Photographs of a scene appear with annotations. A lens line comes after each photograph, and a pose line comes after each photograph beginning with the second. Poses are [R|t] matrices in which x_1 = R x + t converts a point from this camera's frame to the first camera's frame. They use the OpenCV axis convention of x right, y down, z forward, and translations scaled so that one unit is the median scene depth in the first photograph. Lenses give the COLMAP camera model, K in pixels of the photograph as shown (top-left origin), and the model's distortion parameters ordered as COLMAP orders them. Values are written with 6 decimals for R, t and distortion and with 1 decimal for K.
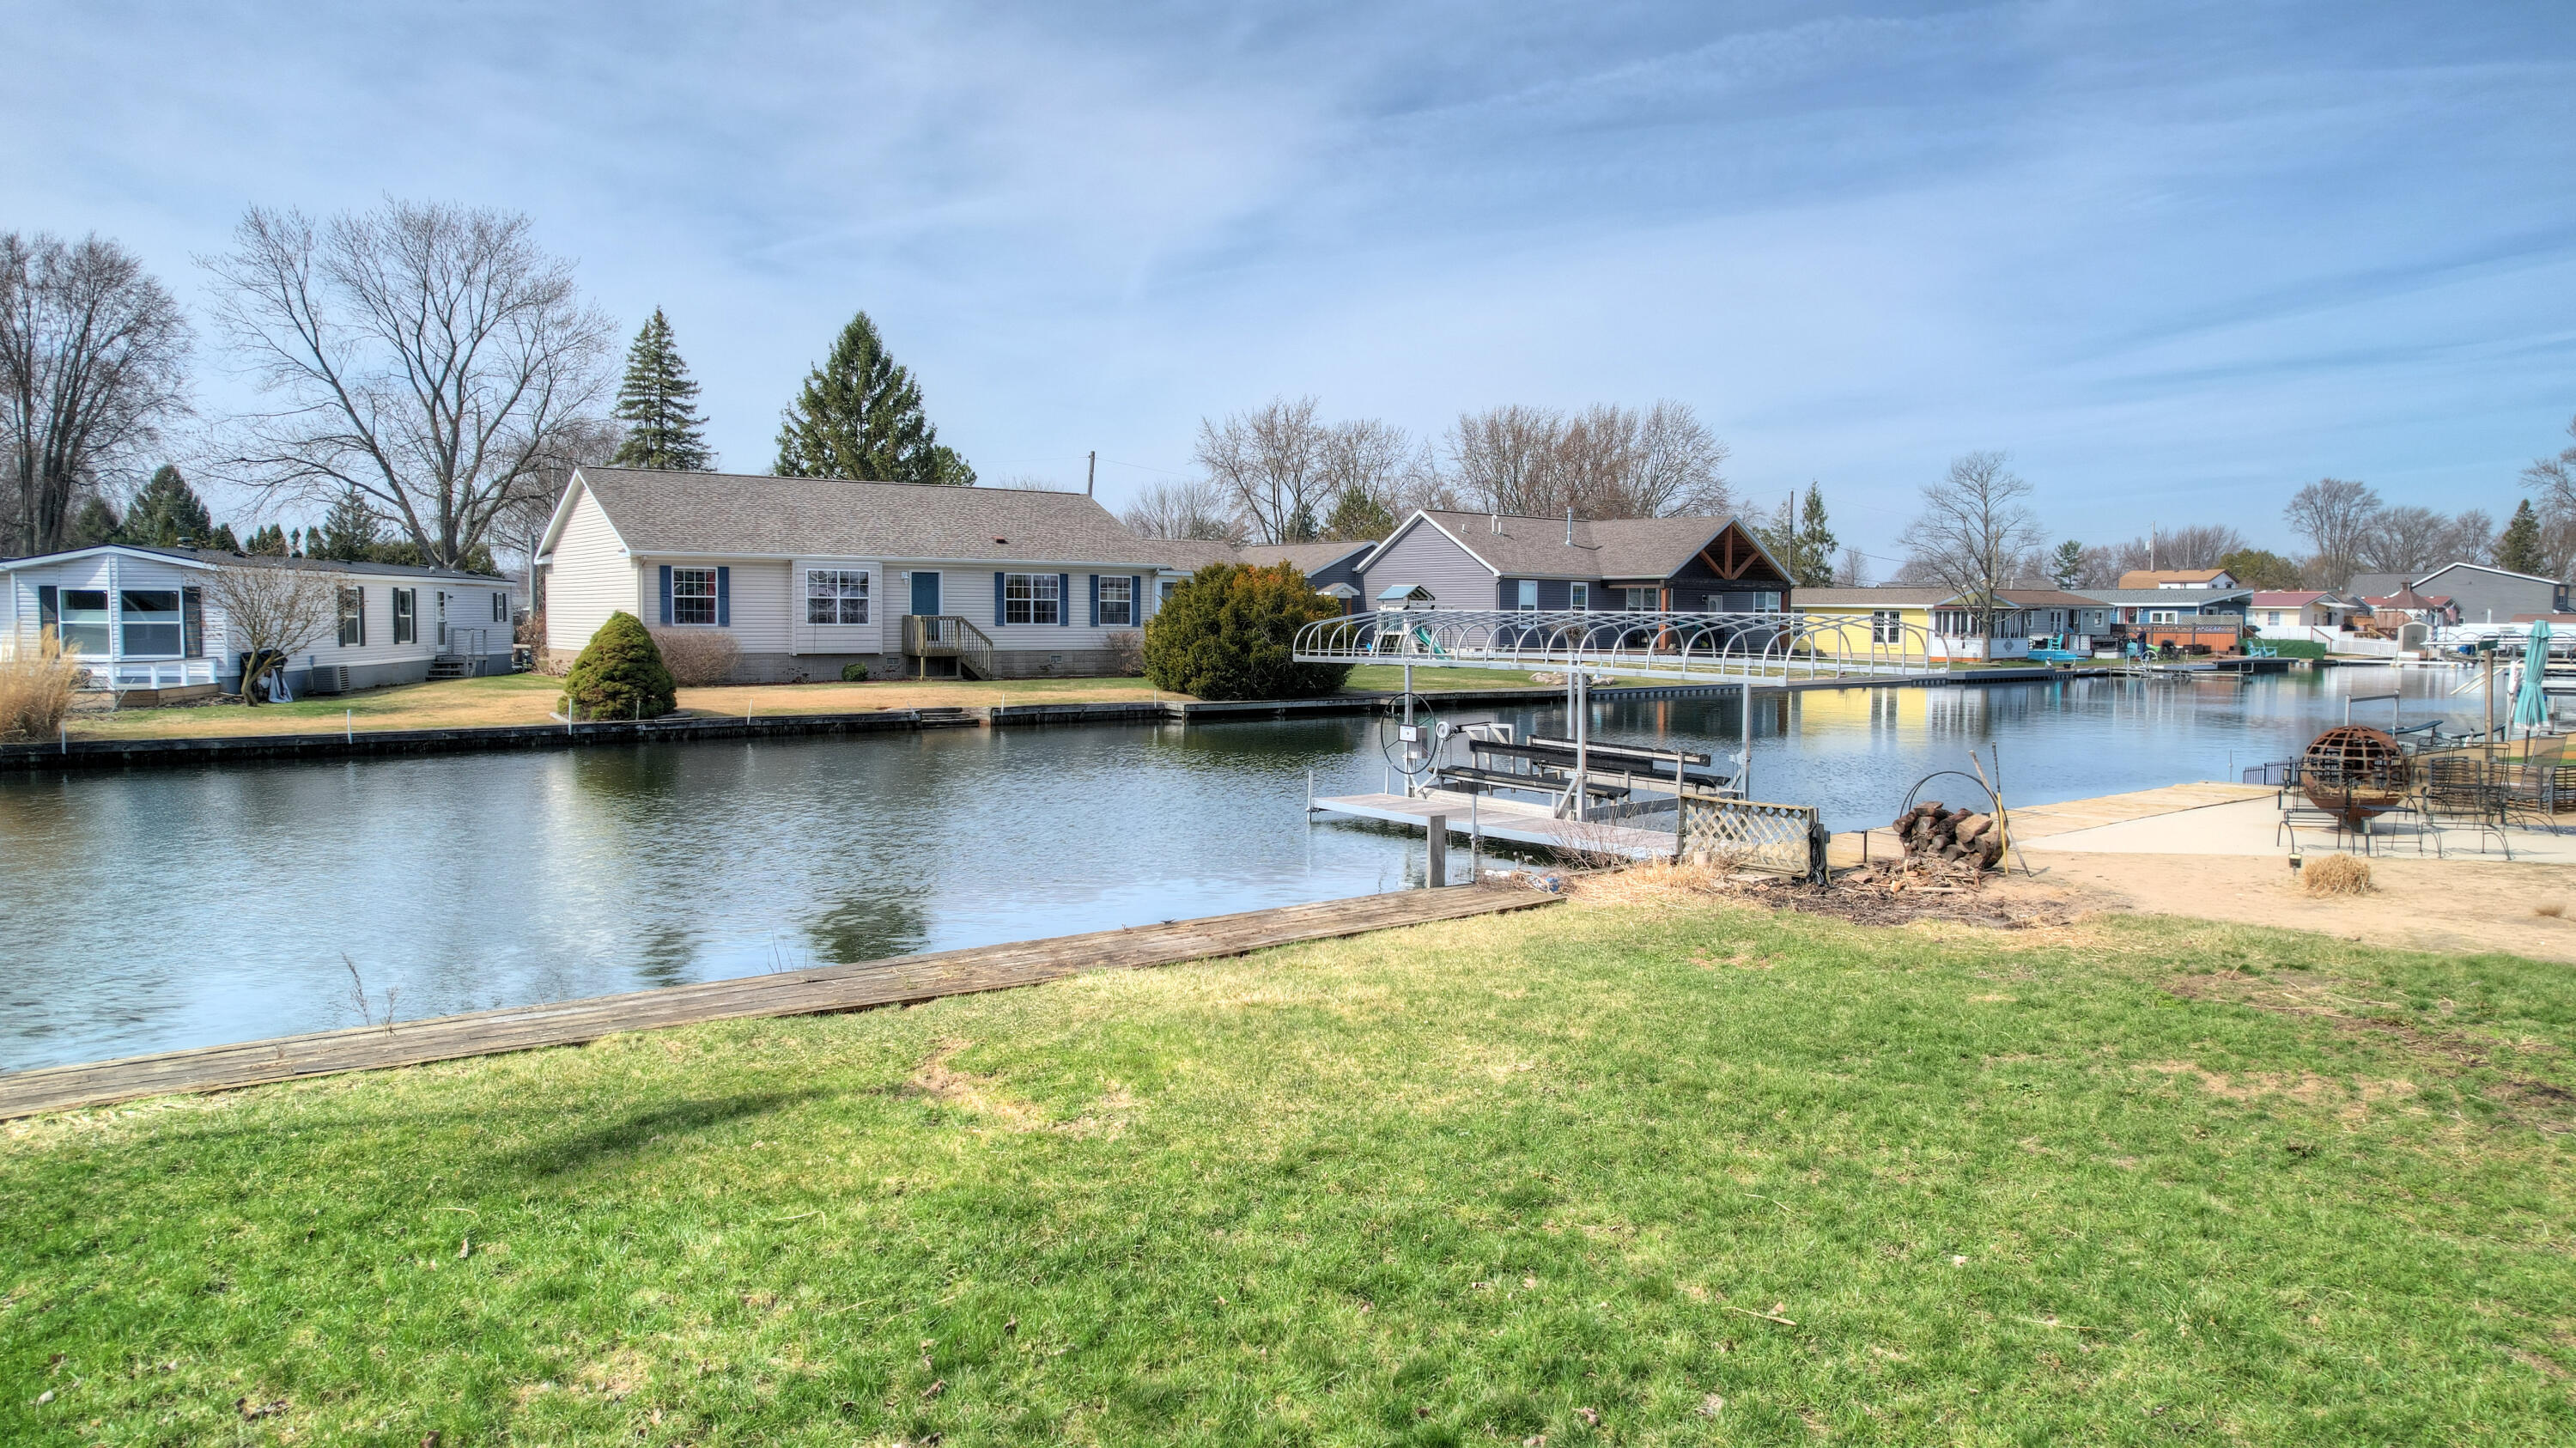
lens RADIAL K [[1652.4, 0, 1294.9], [0, 1652.4, 721.0], [0, 0, 1]] dist [-0.074113, 0.061825]
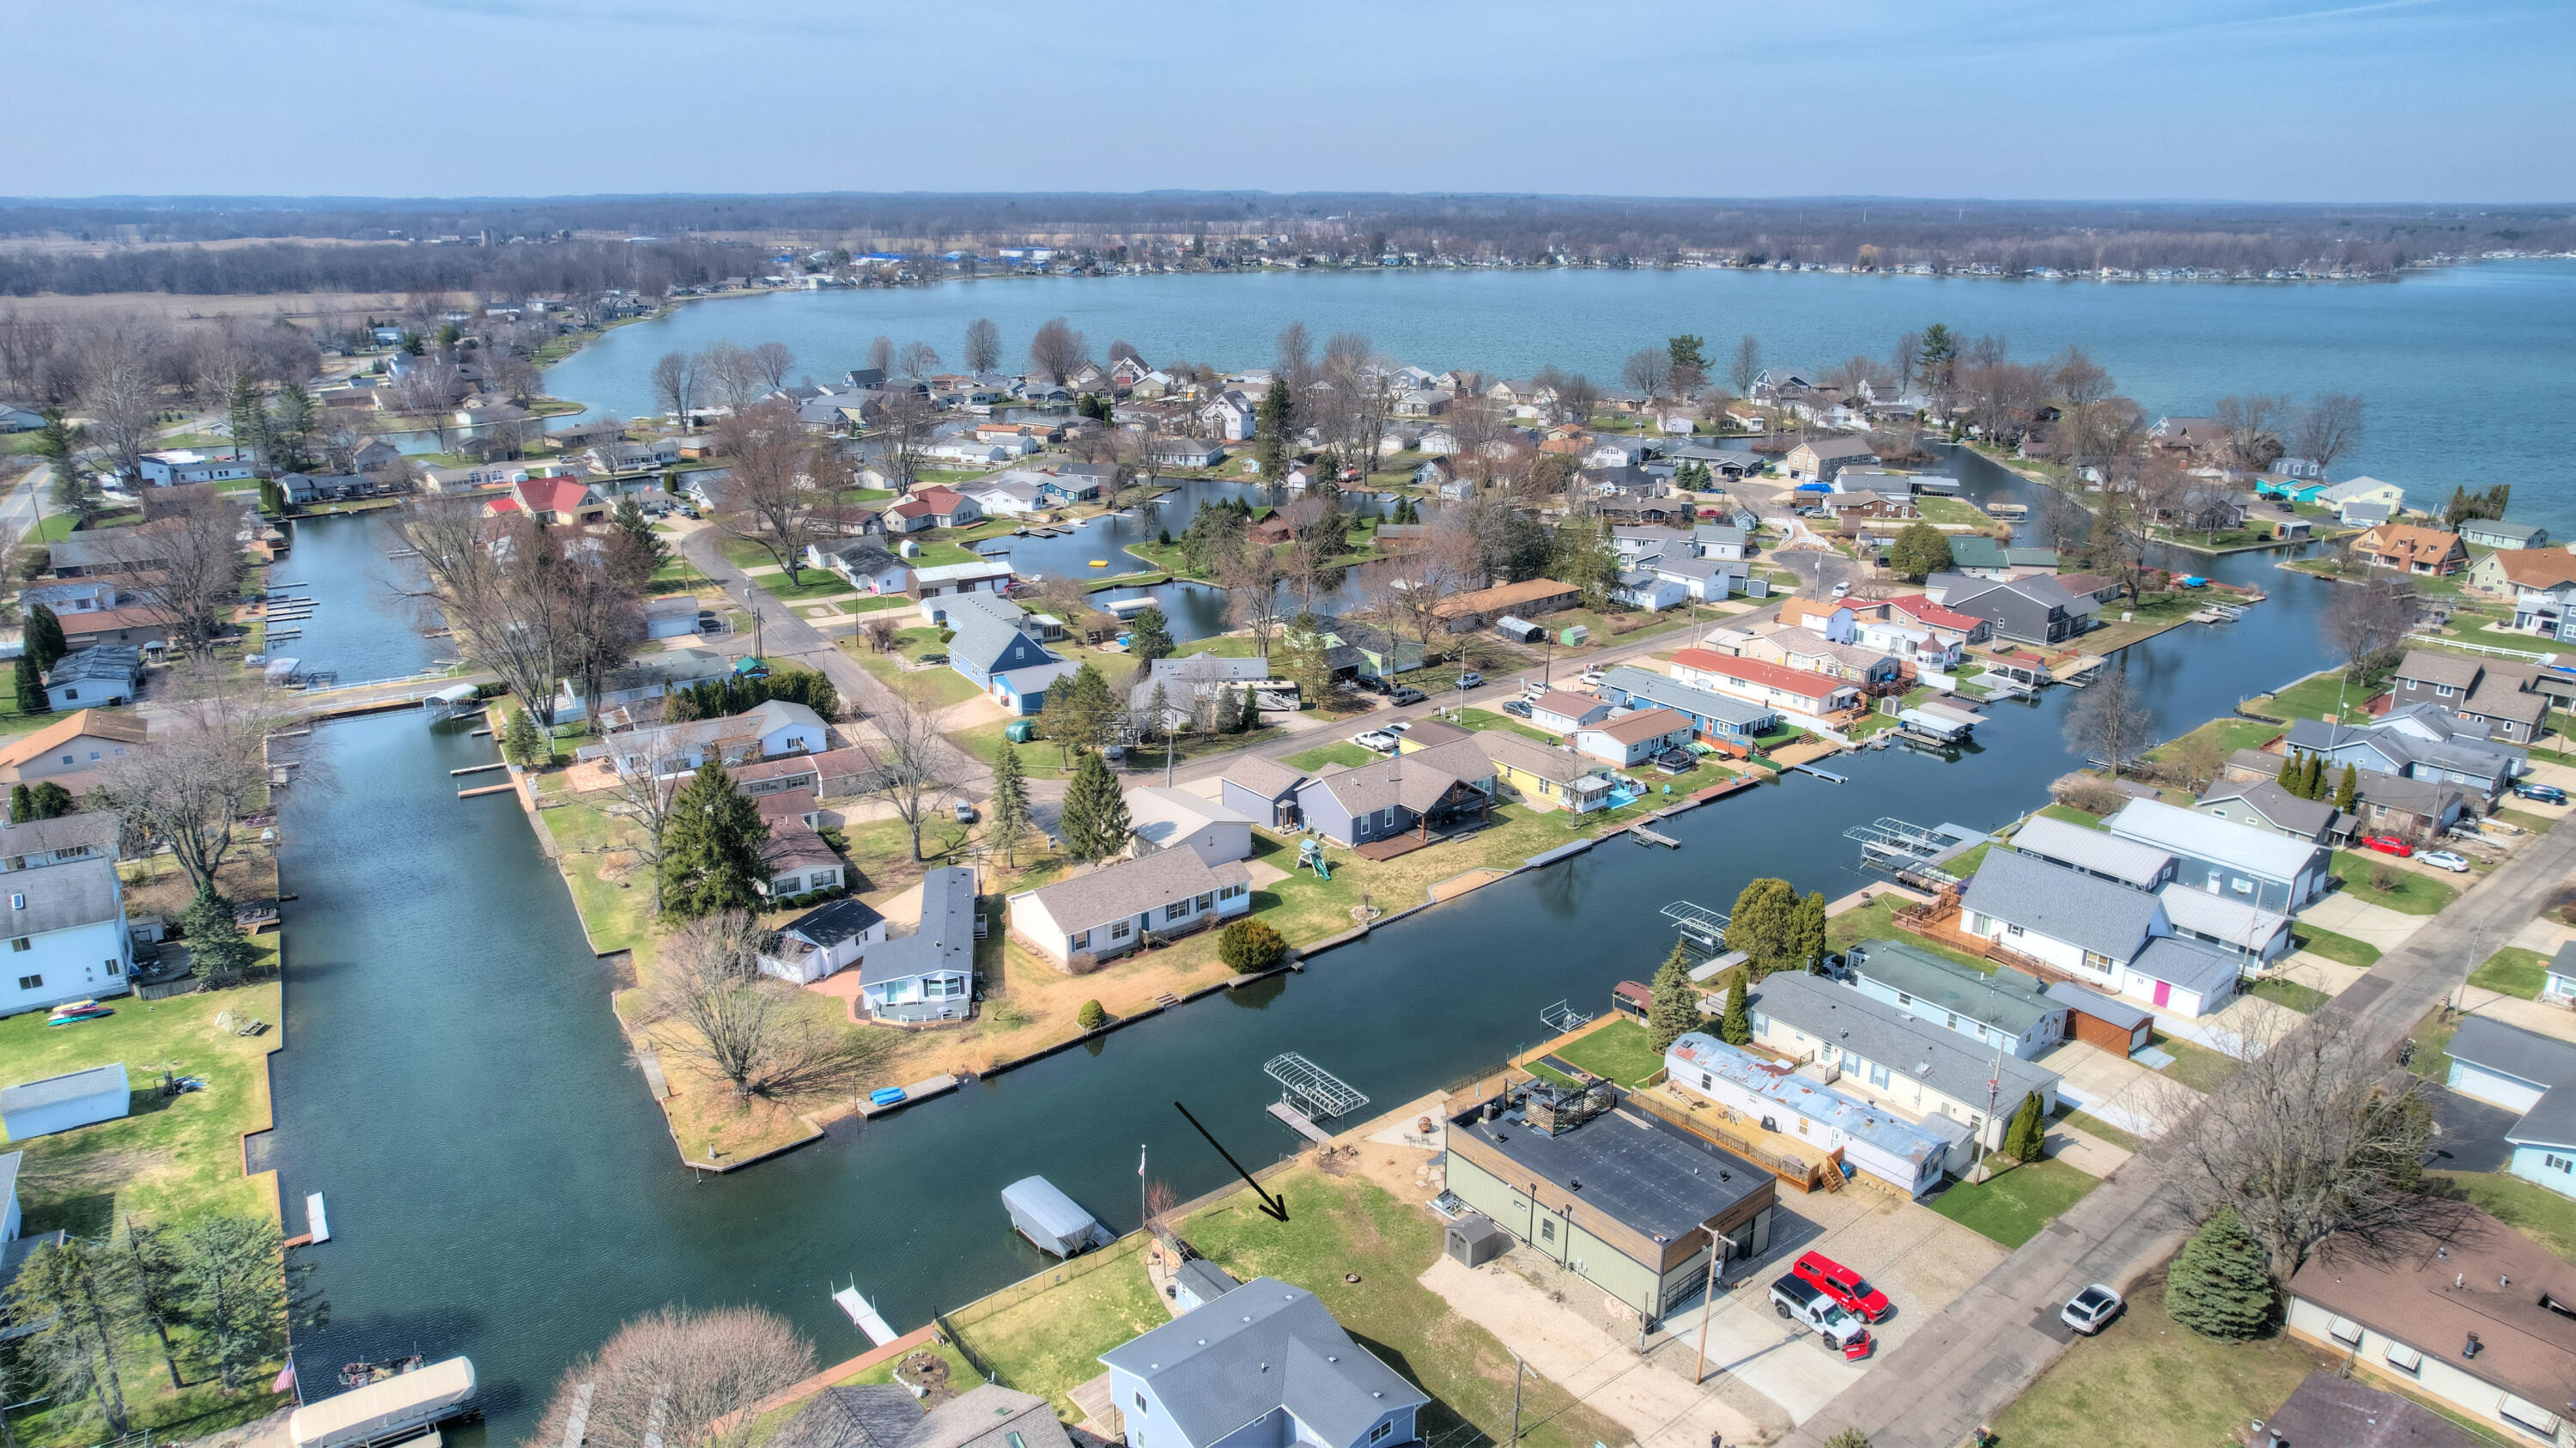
lens RADIAL K [[1652.4, 0, 1294.9], [0, 1652.4, 721.0], [0, 0, 1]] dist [-0.074113, 0.061825]
pose [[0.999938, -0.008239, 0.007482, 0.030416], [0.006194, 0.970529, 0.240905, -1.093455], [-0.009247, -0.240844, 0.970520, -1.759910]]
